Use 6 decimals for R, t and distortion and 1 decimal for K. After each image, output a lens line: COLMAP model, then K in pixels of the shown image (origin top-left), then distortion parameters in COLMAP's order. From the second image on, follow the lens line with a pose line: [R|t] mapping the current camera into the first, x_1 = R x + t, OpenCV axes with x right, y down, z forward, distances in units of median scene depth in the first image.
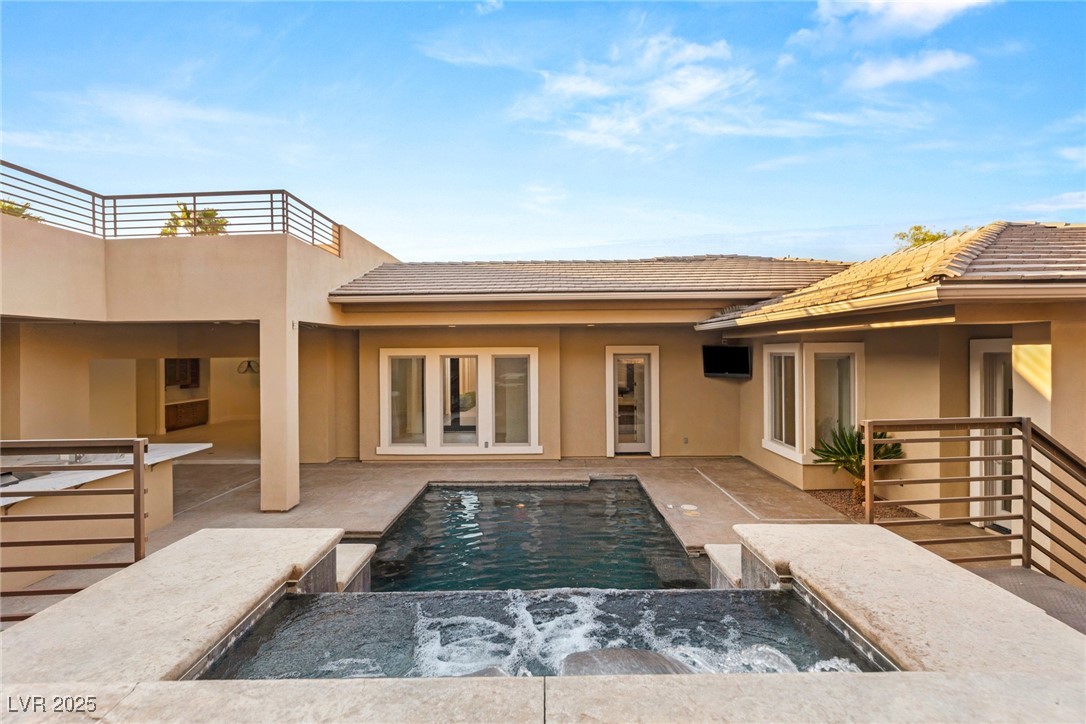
lens RADIAL K [[517.3, 0, 540.0], [0, 517.3, 351.8], [0, 0, 1]] dist [-0.002066, -0.000343]
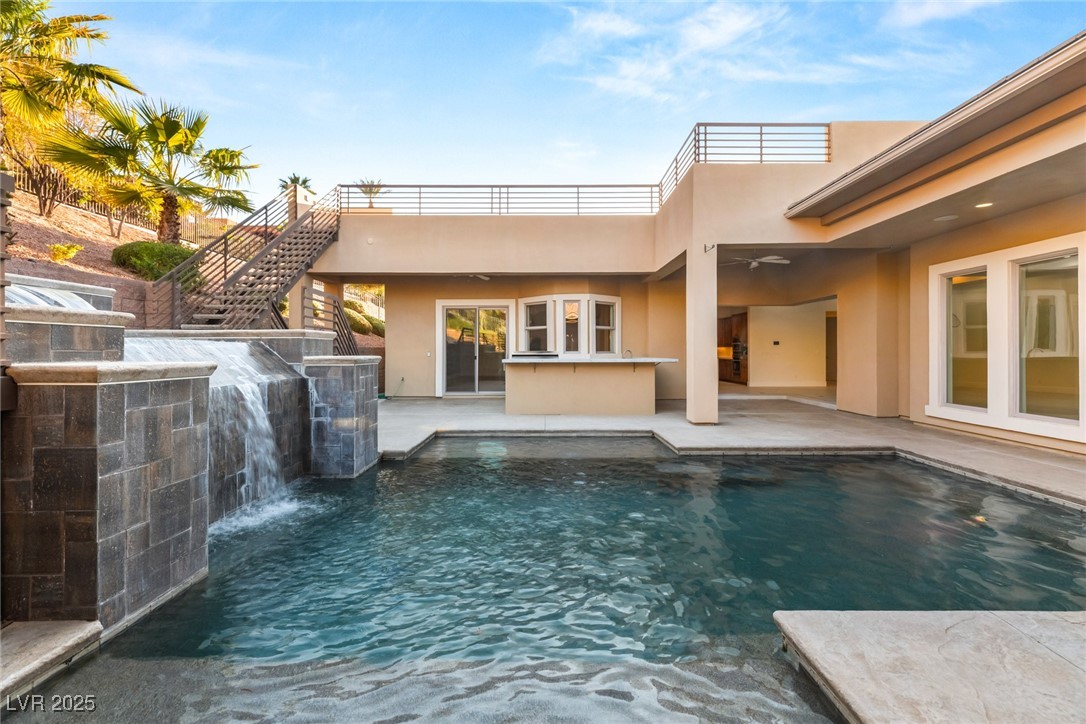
lens RADIAL K [[491.8, 0, 544.7], [0, 491.8, 349.7], [0, 0, 1]] dist [0.007168, 0.000838]
pose [[0.012397, 0.006311, -0.999903, 0.418498], [0.002915, 0.999976, 0.006348, 0.118149], [0.999919, -0.002994, 0.012378, 0.539664]]
